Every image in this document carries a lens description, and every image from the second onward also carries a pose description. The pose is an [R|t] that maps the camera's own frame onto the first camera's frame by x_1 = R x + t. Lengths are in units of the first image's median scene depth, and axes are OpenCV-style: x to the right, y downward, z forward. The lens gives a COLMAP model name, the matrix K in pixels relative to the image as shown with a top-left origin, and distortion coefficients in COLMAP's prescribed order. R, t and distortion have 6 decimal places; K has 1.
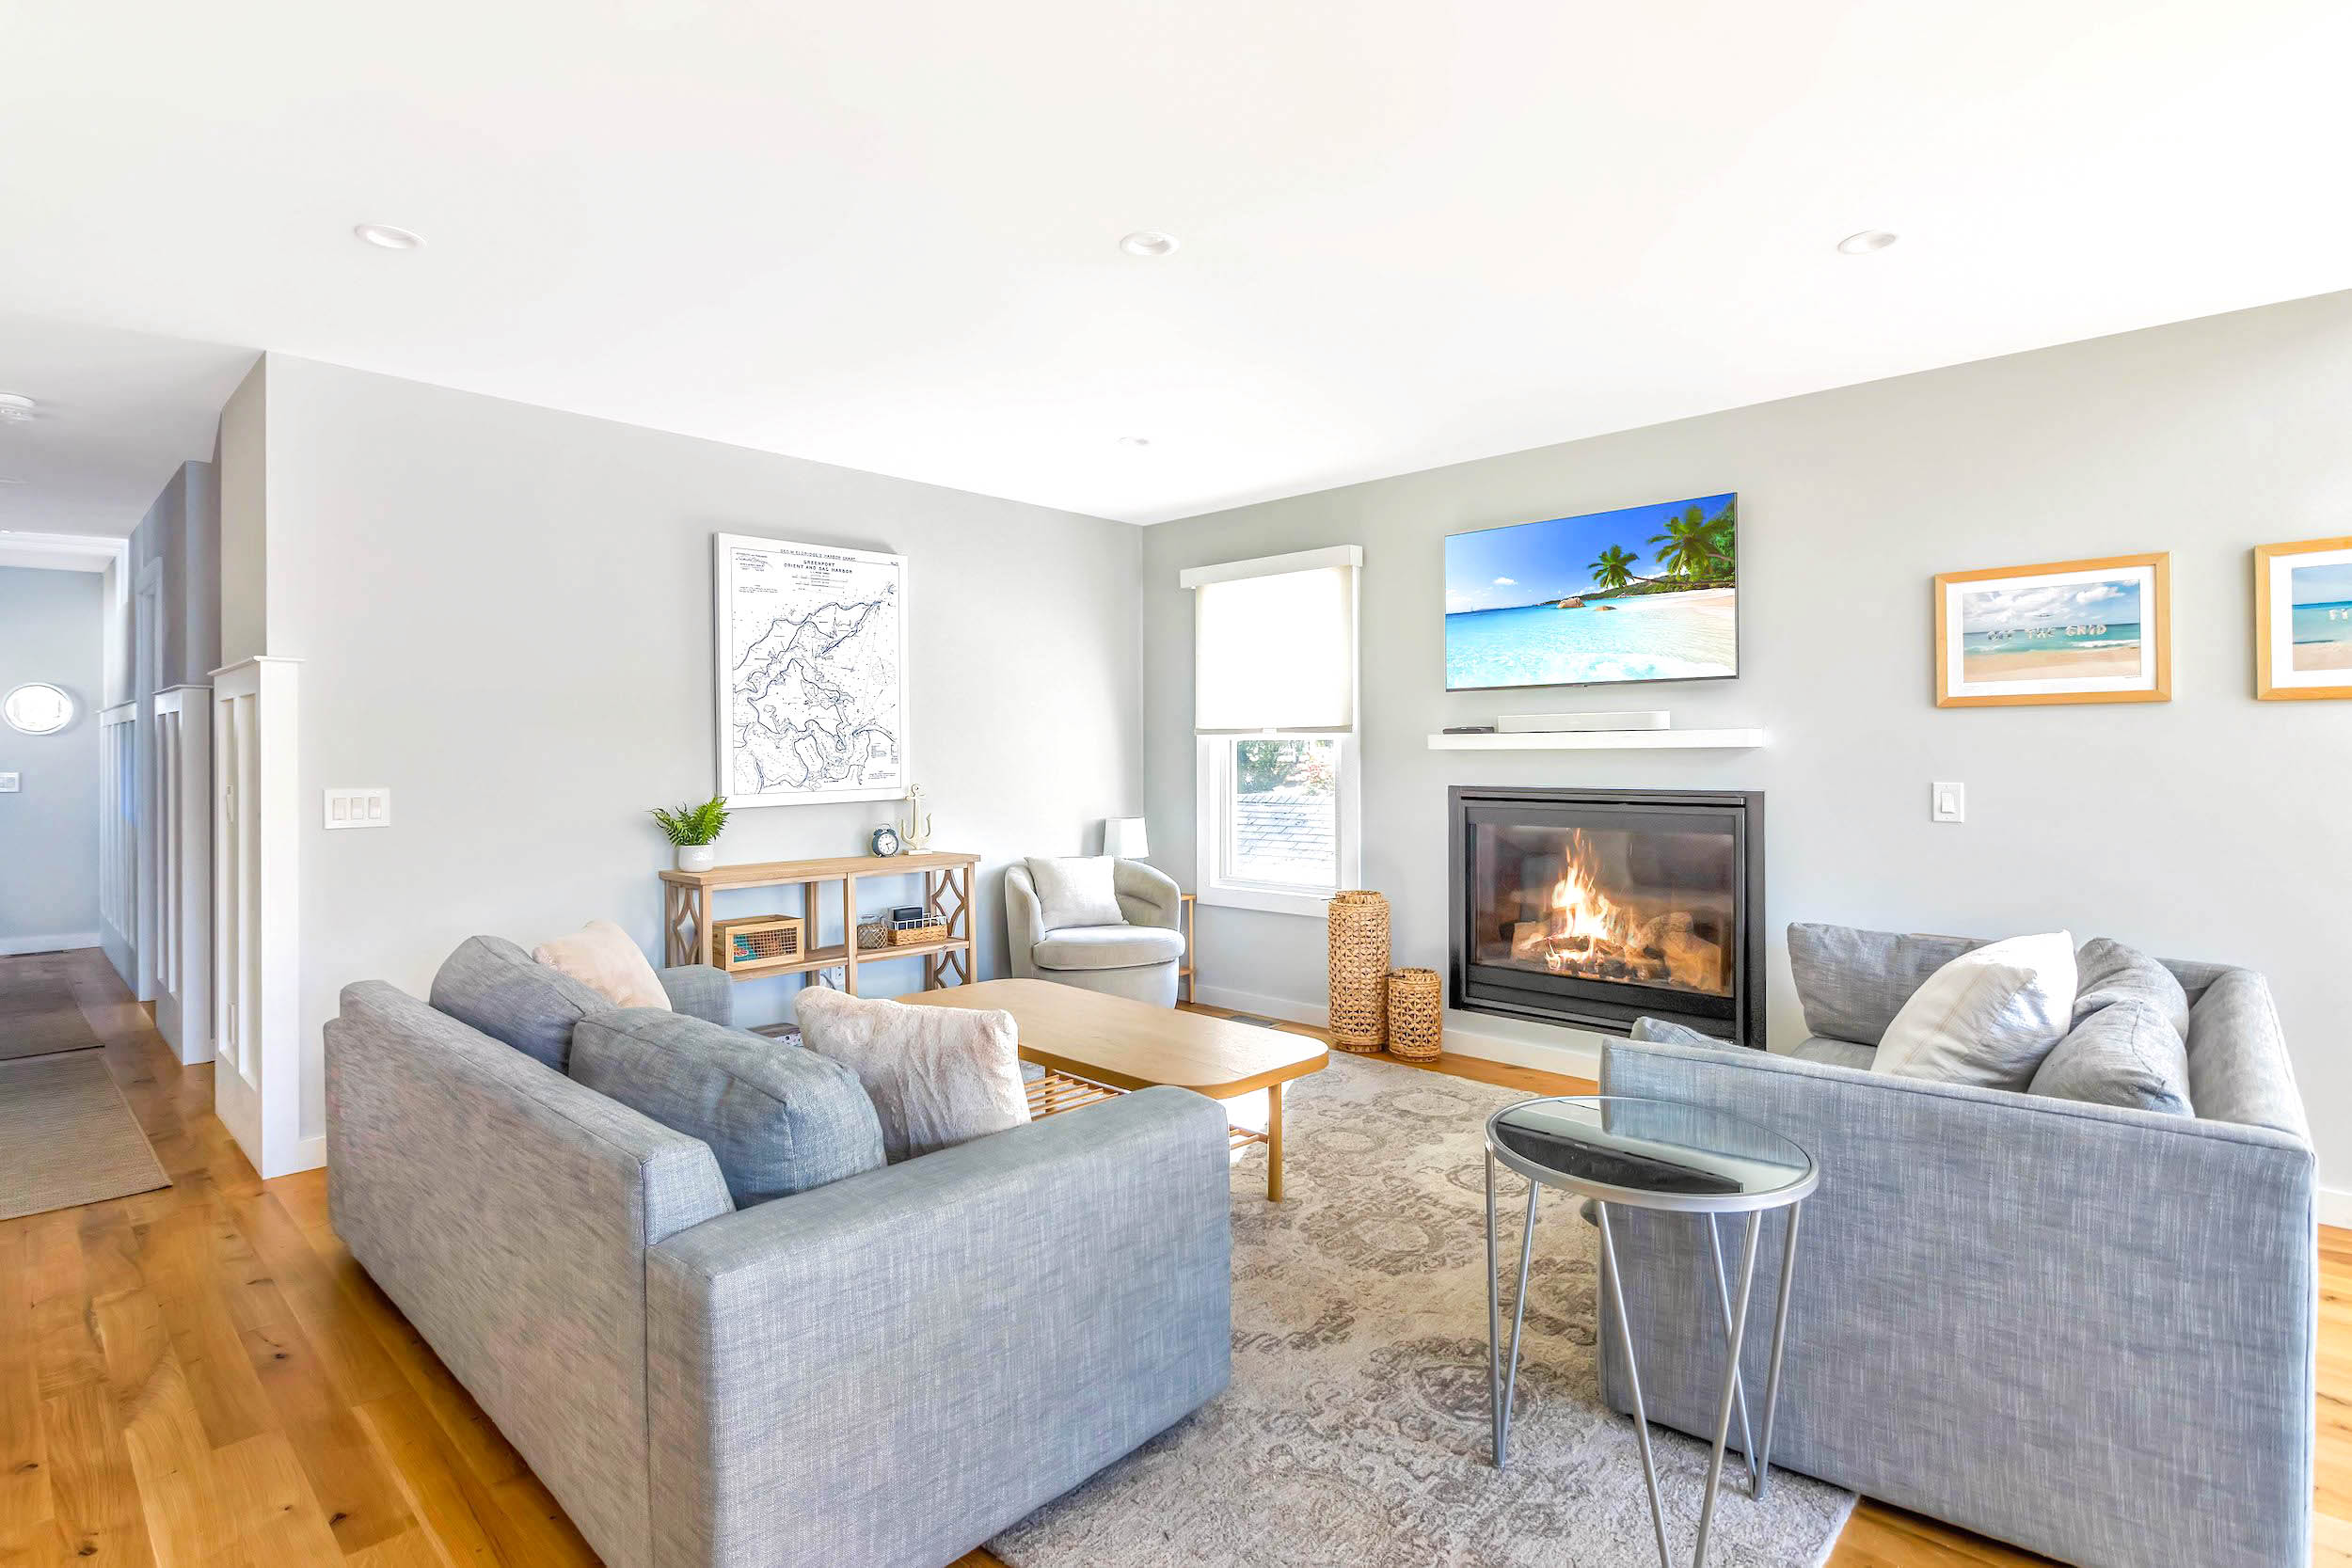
lens RADIAL K [[1173.6, 0, 1168.6], [0, 1173.6, 748.6], [0, 0, 1]] dist [-0.002200, -0.001053]
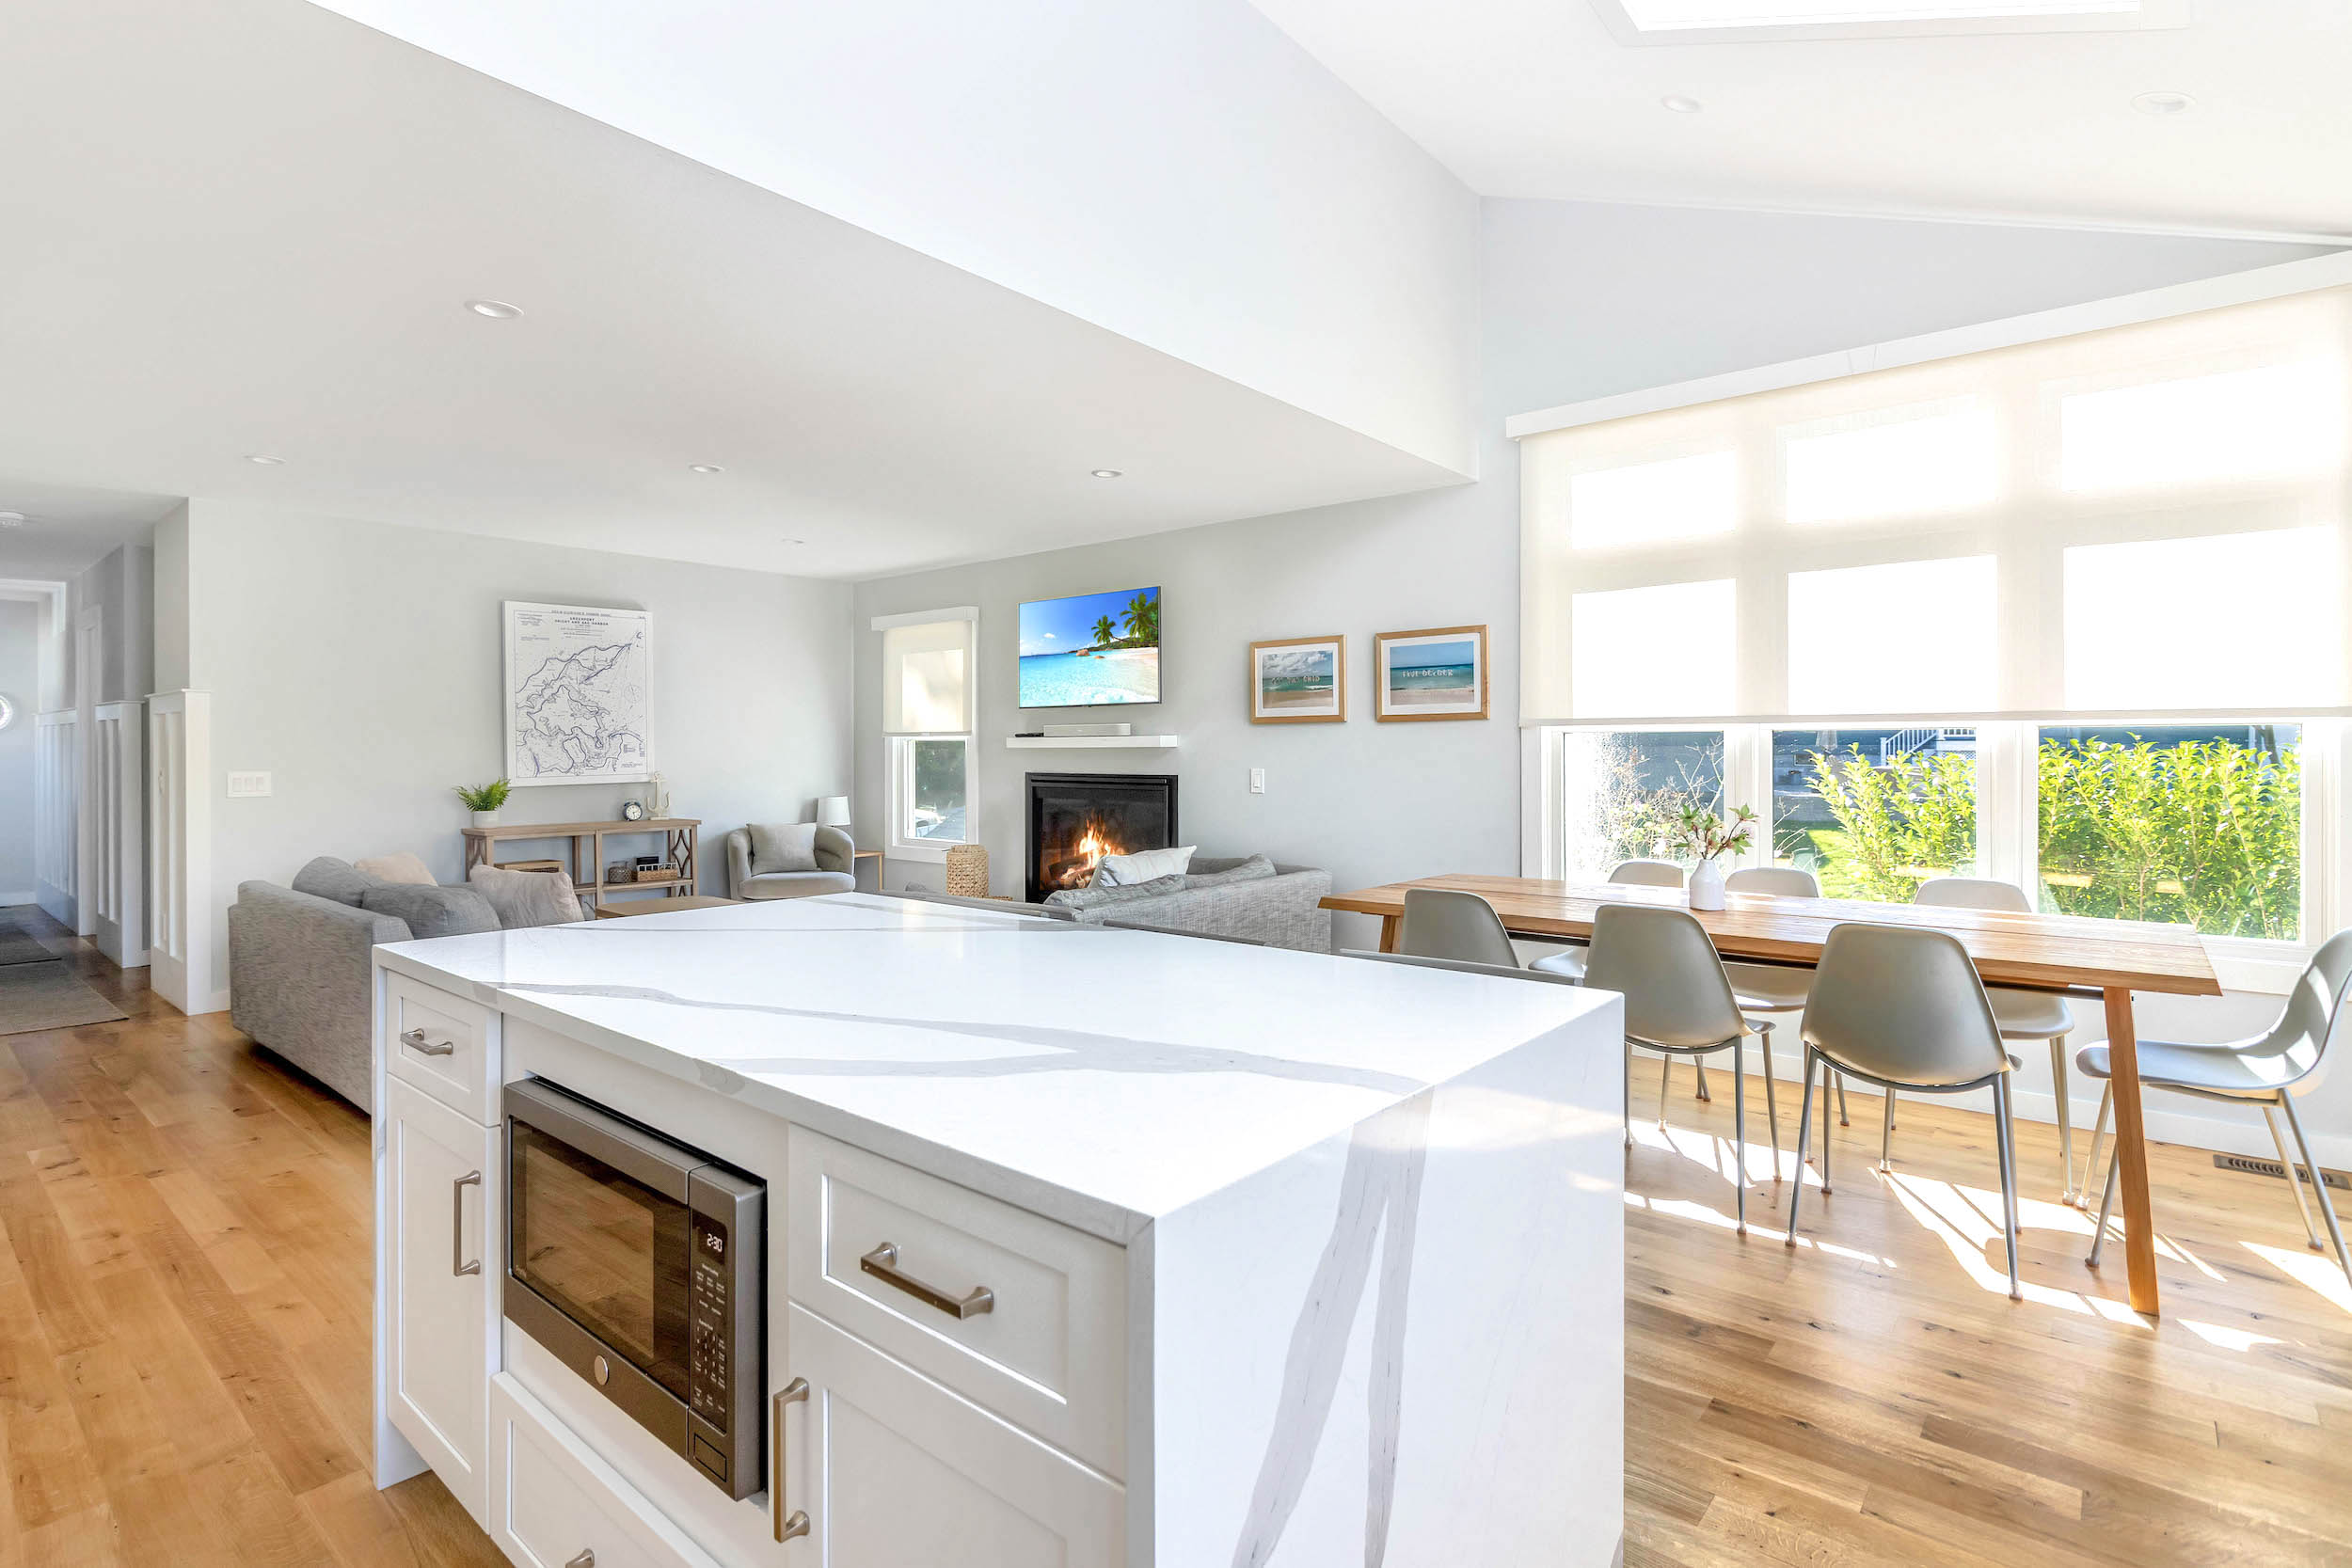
lens RADIAL K [[1158.8, 0, 1178.9], [0, 1158.8, 754.6], [0, 0, 1]] dist [-0.004911, -0.001269]
pose [[0.997741, 0.001877, 0.067152, 0.357628], [-0.002441, 0.999962, 0.008321, -0.003690], [-0.067134, -0.008466, 0.997708, -0.501707]]
